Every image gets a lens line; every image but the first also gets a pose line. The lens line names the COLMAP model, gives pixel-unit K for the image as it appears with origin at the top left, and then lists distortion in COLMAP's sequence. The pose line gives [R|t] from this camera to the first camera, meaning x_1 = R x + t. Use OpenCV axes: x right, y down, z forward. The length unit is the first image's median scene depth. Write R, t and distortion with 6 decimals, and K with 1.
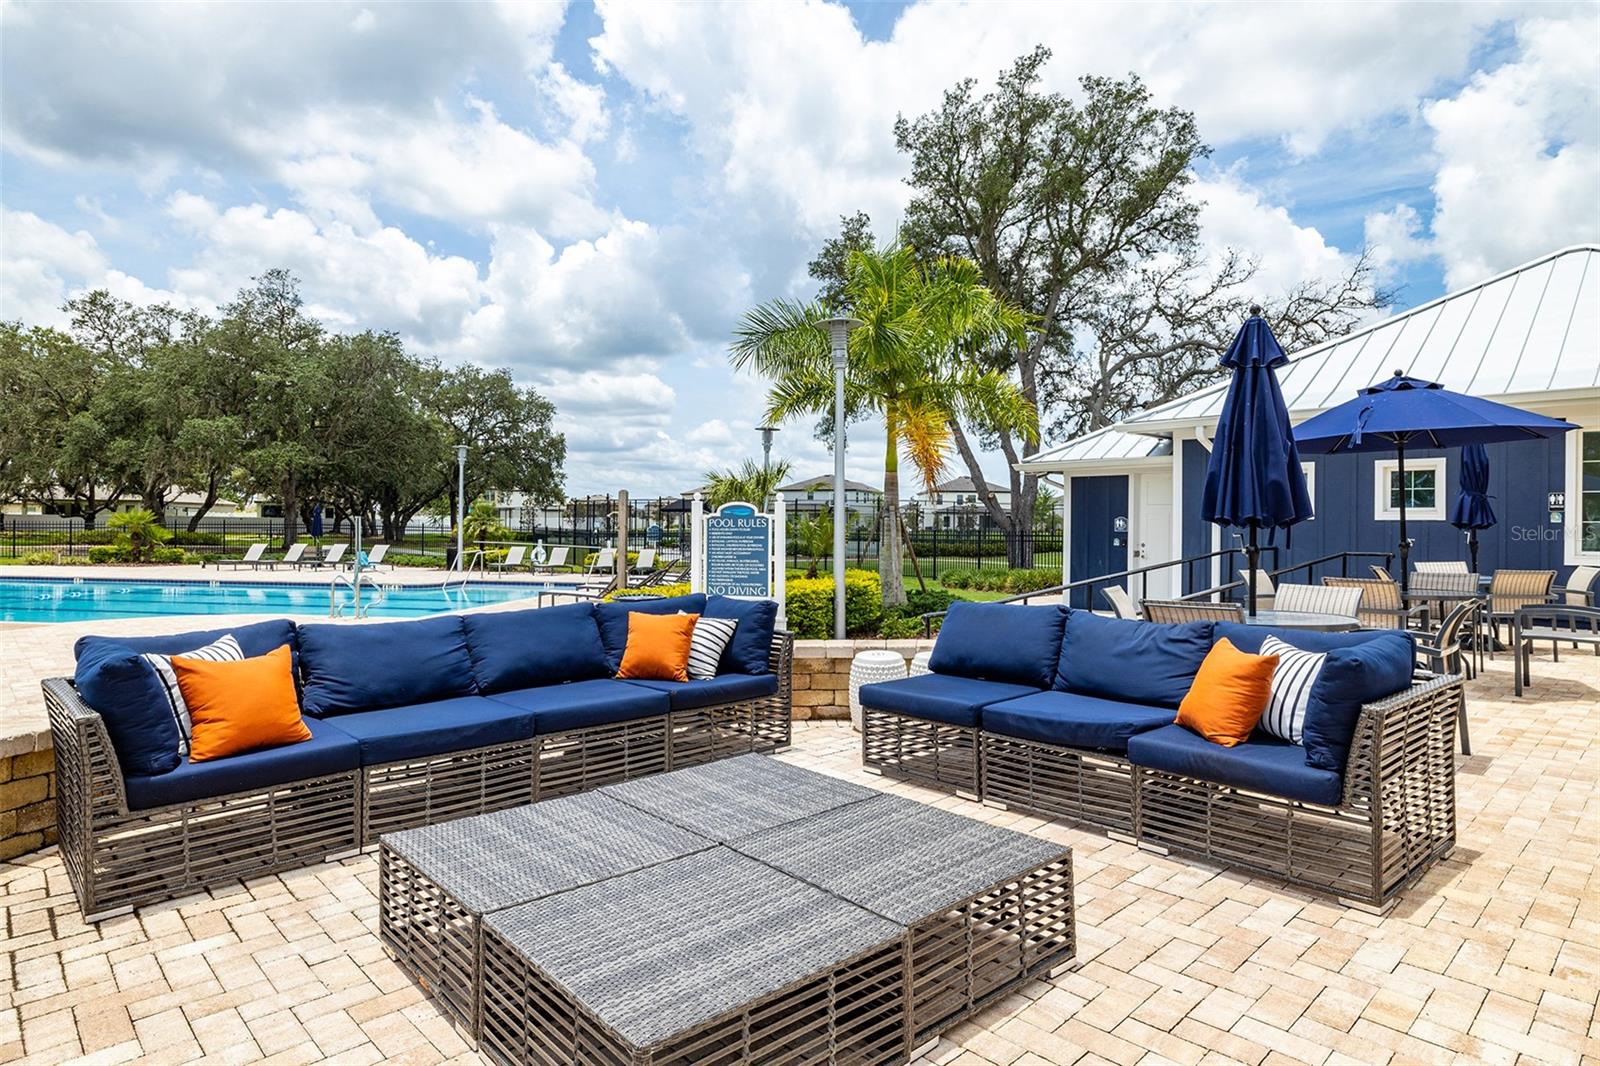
lens RADIAL K [[889.7, 0, 795.6], [0, 889.7, 529.8], [0, 0, 1]] dist [-0.007890, -0.001031]
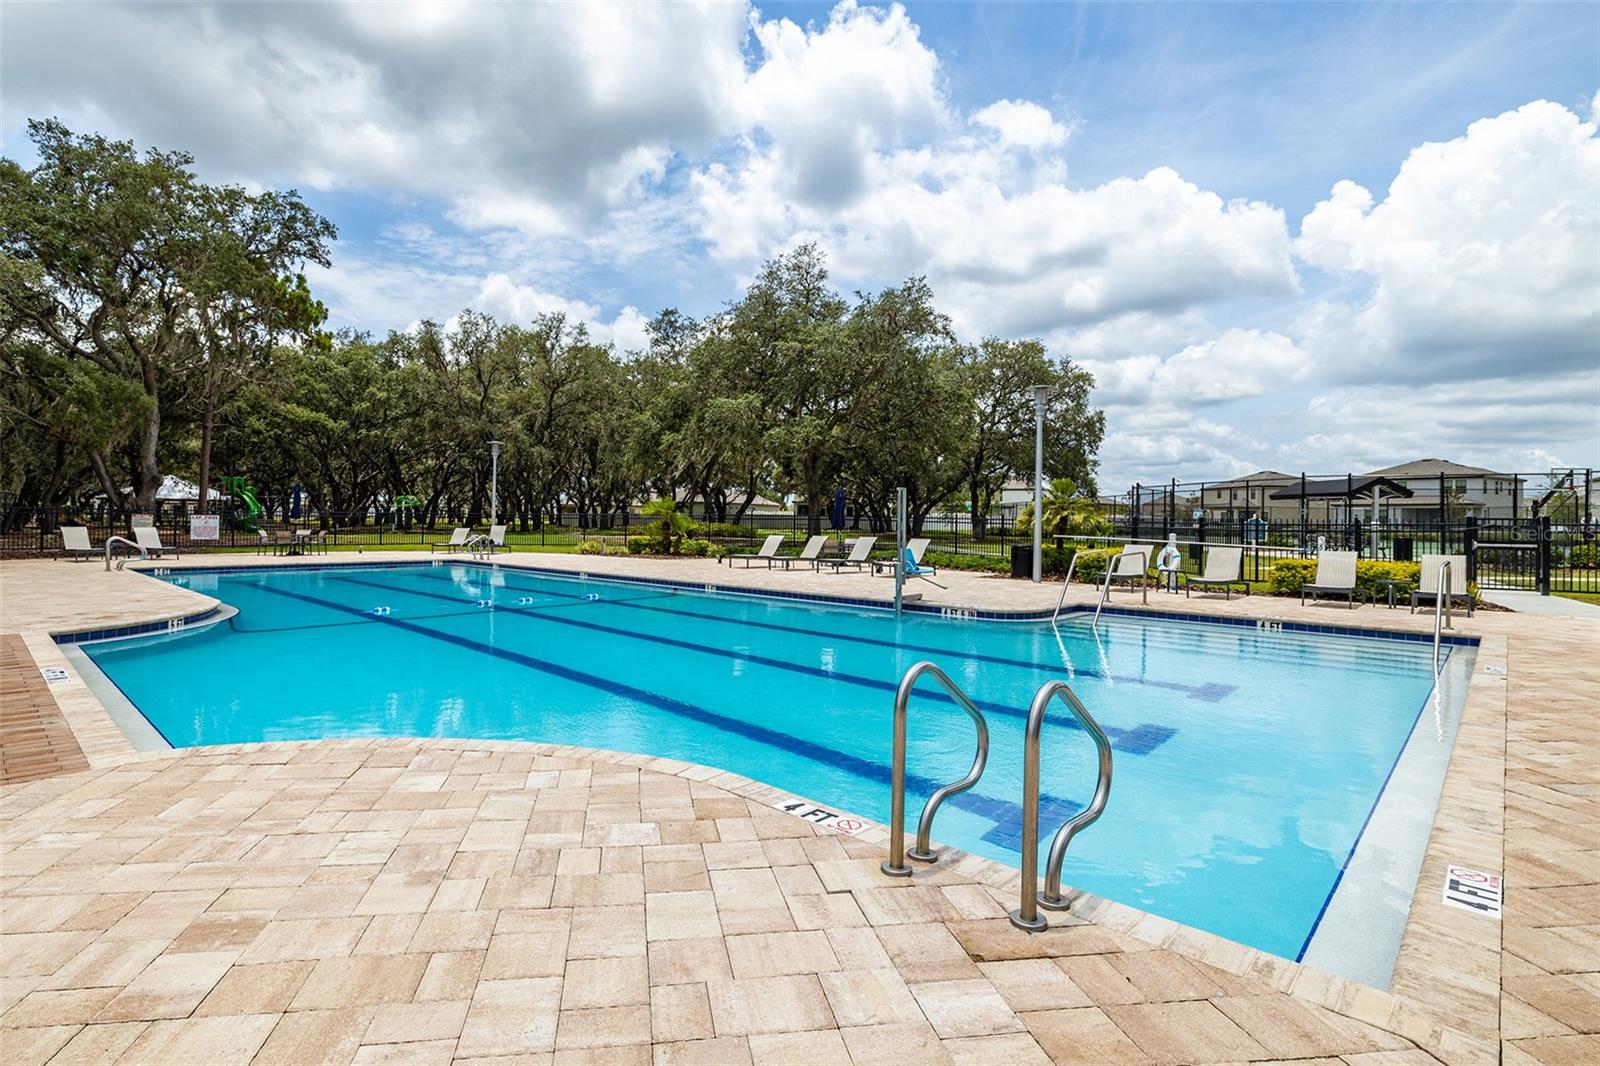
lens RADIAL K [[800.8, 0, 796.1], [0, 800.8, 524.9], [0, 0, 1]] dist [-0.001057, -0.000258]
pose [[0.853314, 0.005250, -0.521371, -0.191177], [-0.009142, 0.999946, -0.004892, 0.008968], [0.521317, 0.008940, 0.853316, 0.354587]]
